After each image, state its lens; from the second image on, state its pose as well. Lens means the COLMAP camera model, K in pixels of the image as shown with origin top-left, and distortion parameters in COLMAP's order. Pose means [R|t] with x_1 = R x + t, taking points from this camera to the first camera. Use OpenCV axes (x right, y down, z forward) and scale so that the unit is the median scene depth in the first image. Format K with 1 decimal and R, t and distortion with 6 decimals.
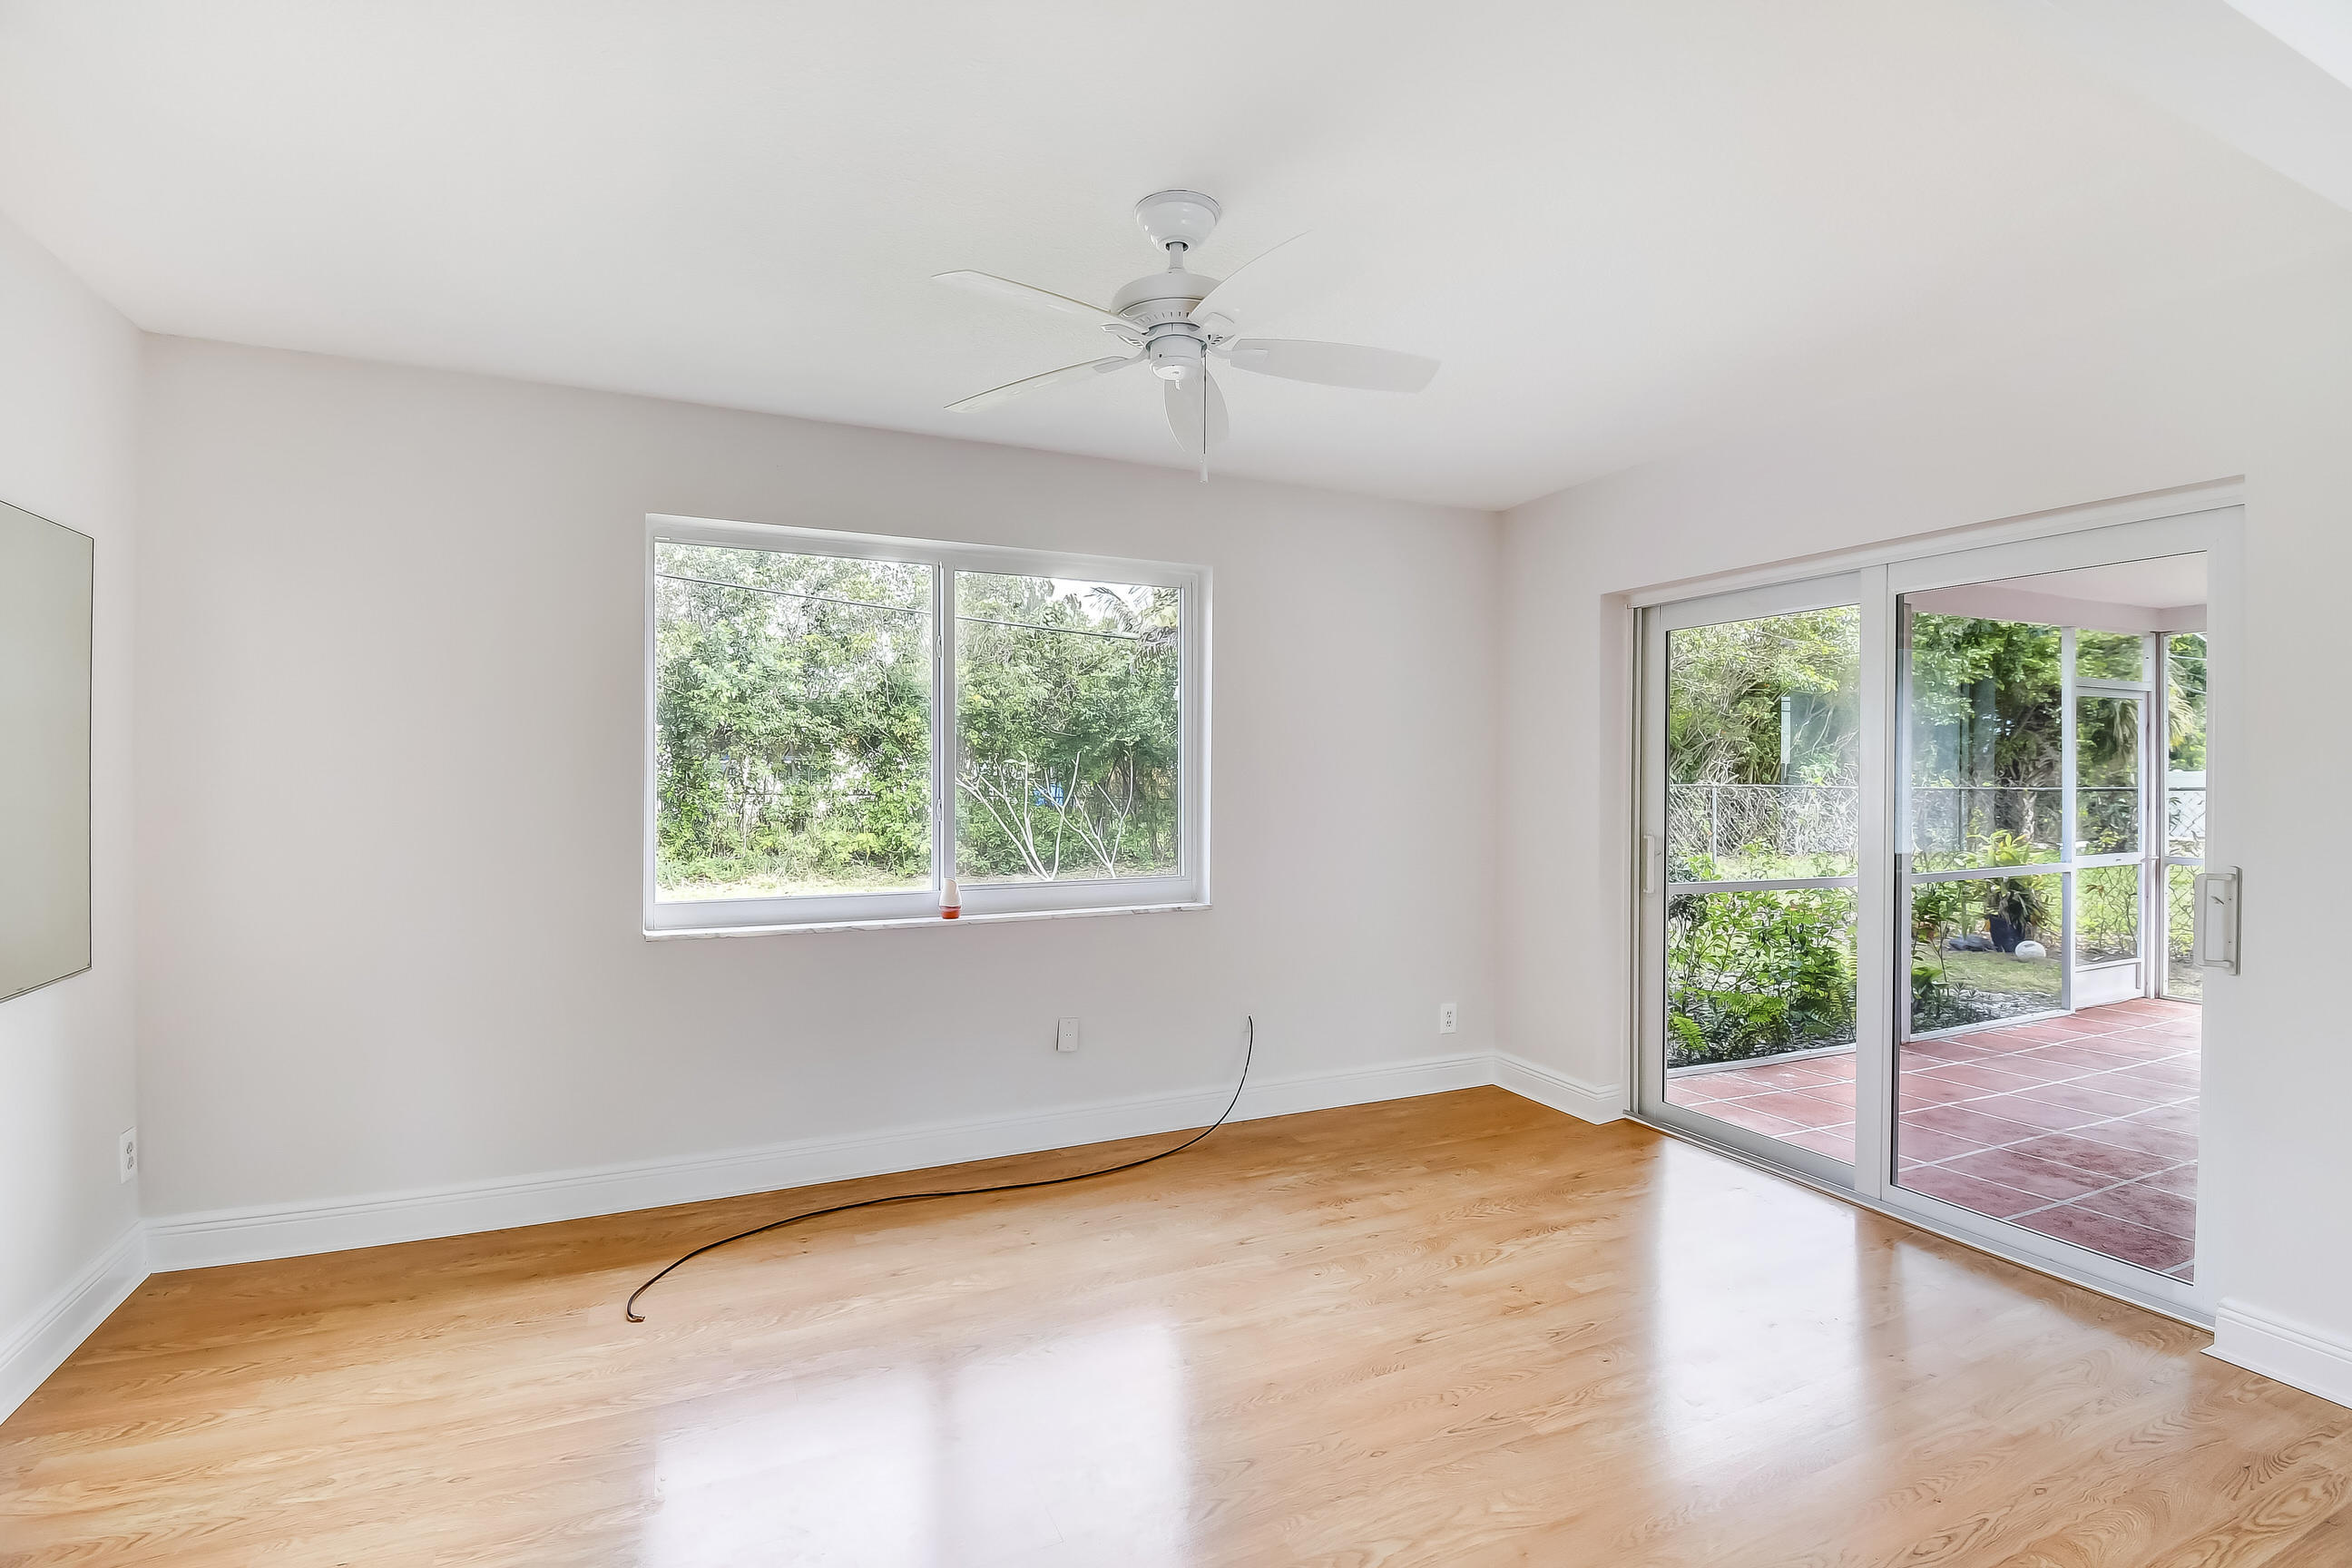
lens RADIAL K [[1086.5, 0, 1167.7], [0, 1086.5, 787.4], [0, 0, 1]] dist [0.019767, -0.027878]
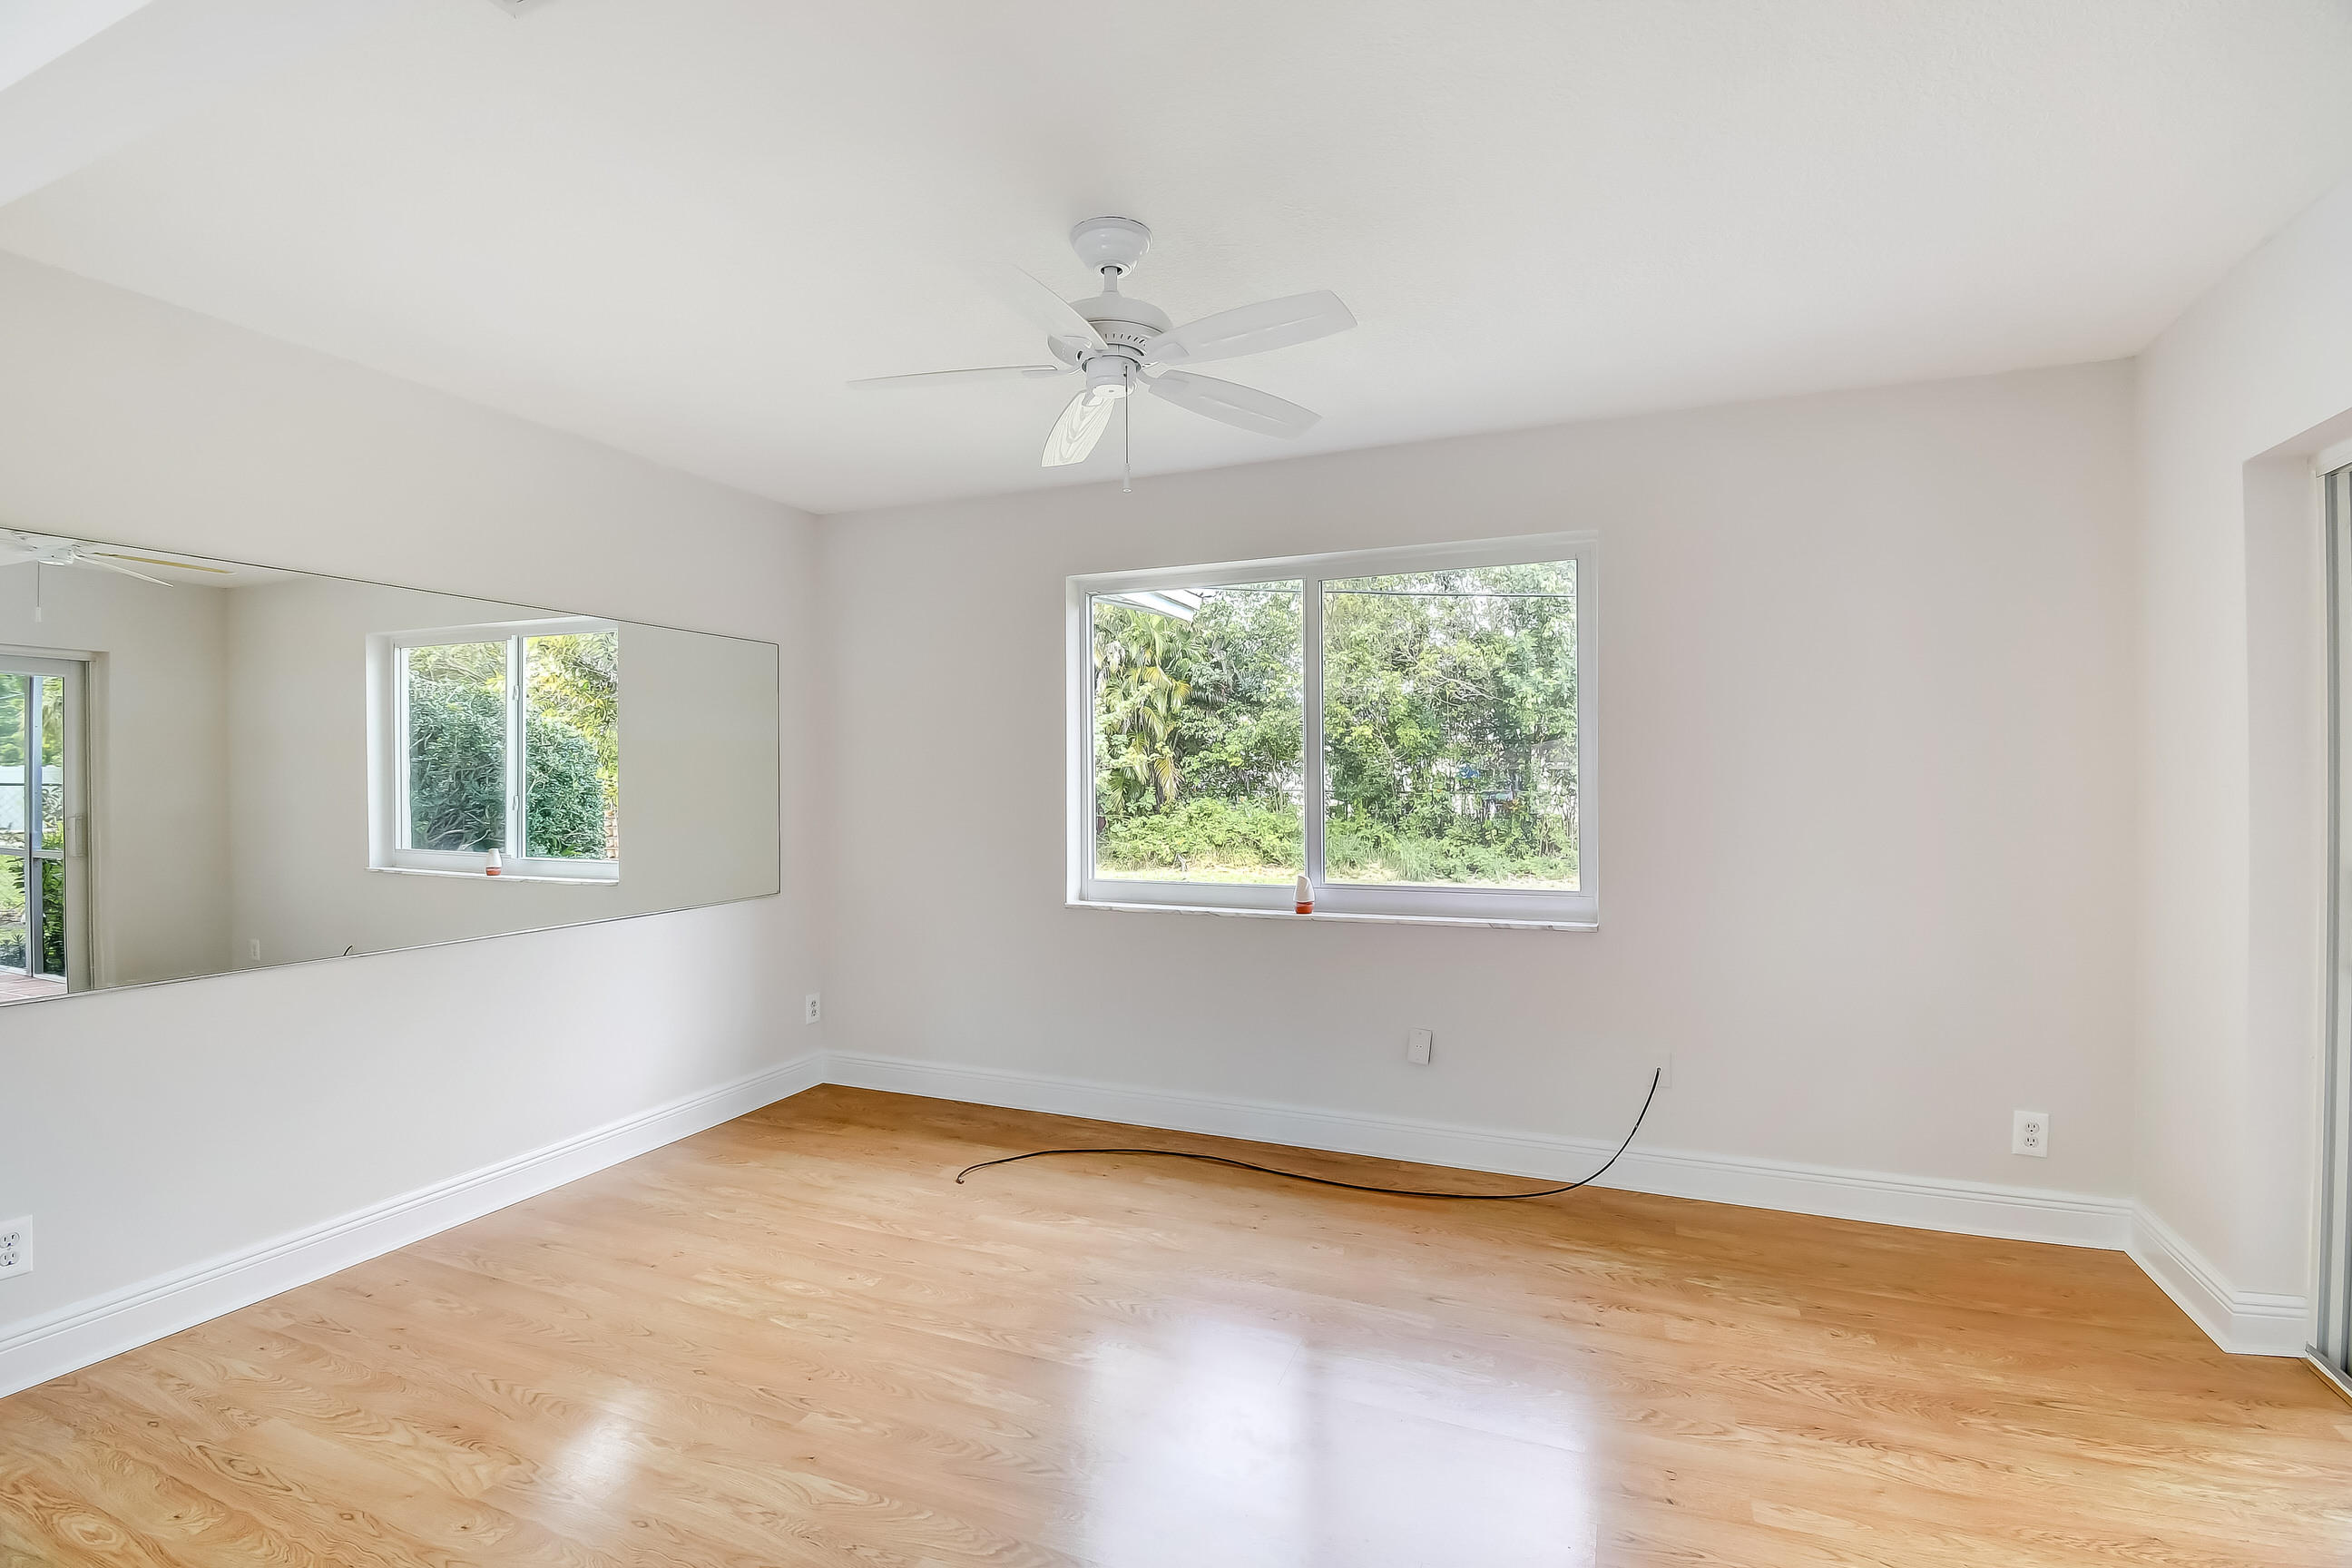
lens RADIAL K [[1066.3, 0, 1178.6], [0, 1066.3, 794.7], [0, 0, 1]] dist [0.018807, -0.026962]
pose [[0.681746, 0.004947, -0.731572, 0.499390], [-0.001426, 0.999984, 0.005432, 0.000222], [0.731588, -0.002660, 0.681742, 0.221870]]
